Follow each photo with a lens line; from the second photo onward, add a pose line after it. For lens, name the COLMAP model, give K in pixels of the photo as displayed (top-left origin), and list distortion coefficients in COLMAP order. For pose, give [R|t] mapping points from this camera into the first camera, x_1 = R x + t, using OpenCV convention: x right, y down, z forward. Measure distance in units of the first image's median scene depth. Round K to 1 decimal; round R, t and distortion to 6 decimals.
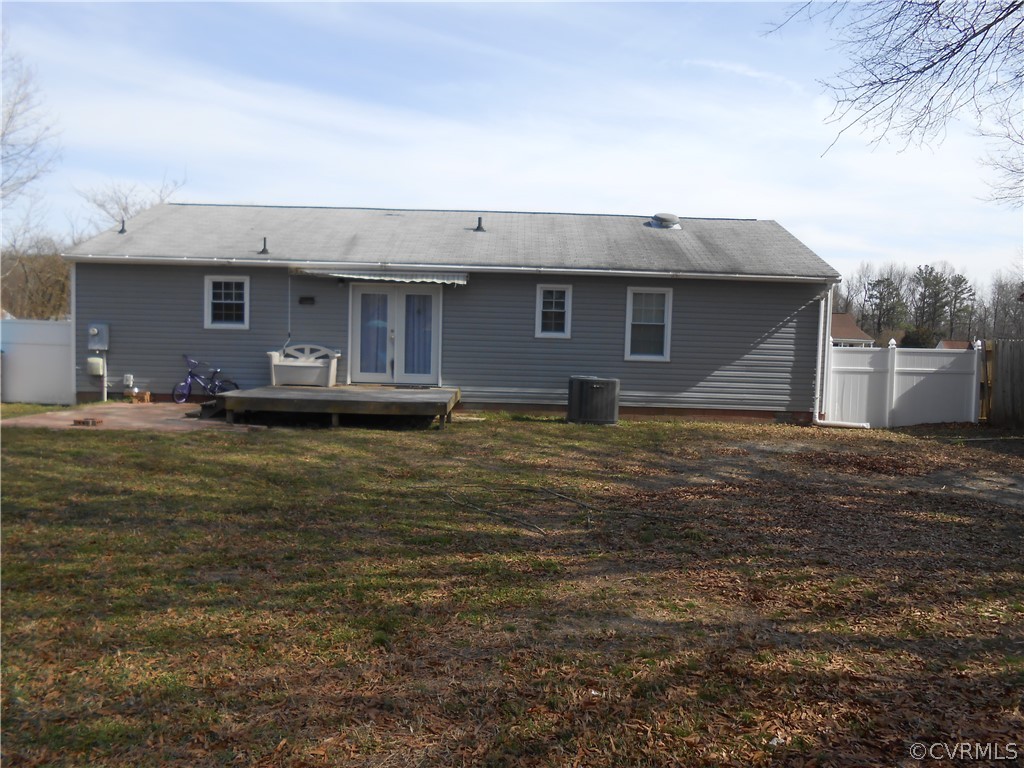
lens RADIAL K [[771.7, 0, 515.7], [0, 771.7, 384.6], [0, 0, 1]] dist [-0.050772, 0.037693]
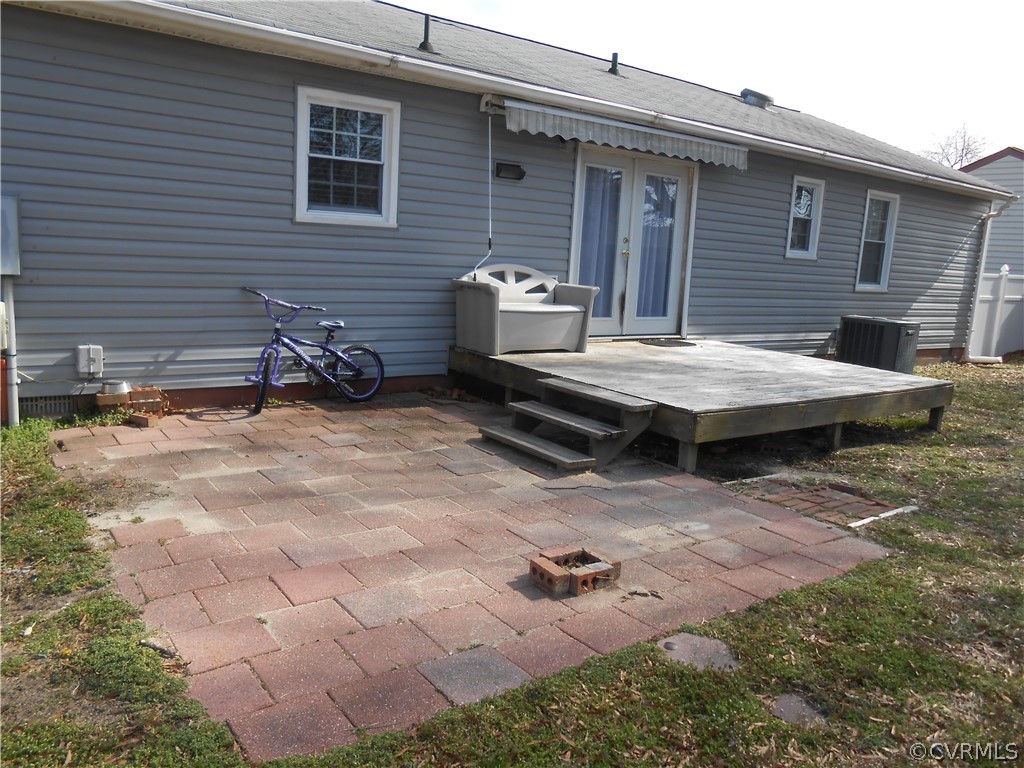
lens RADIAL K [[771.7, 0, 513.7], [0, 771.7, 387.7], [0, 0, 1]] dist [-0.050772, 0.037693]
pose [[0.815197, -0.082337, 0.573301, -0.550779], [0.000950, 0.990032, 0.140837, -0.042994], [-0.579183, -0.114266, 0.807150, 0.592594]]
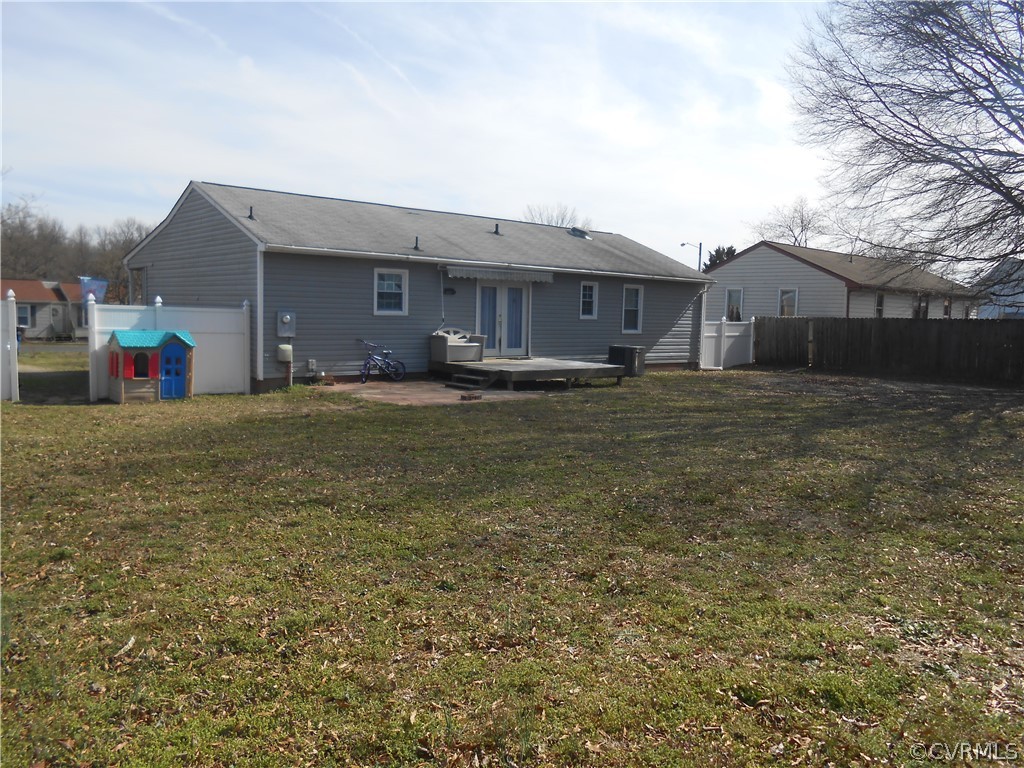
lens RADIAL K [[771.7, 0, 510.6], [0, 771.7, 385.6], [0, 0, 1]] dist [-0.050772, 0.037693]
pose [[0.764910, -0.070264, 0.640294, -0.982687], [0.036898, 0.997180, 0.065348, -0.036596], [-0.643080, -0.026359, 0.765345, -0.000403]]
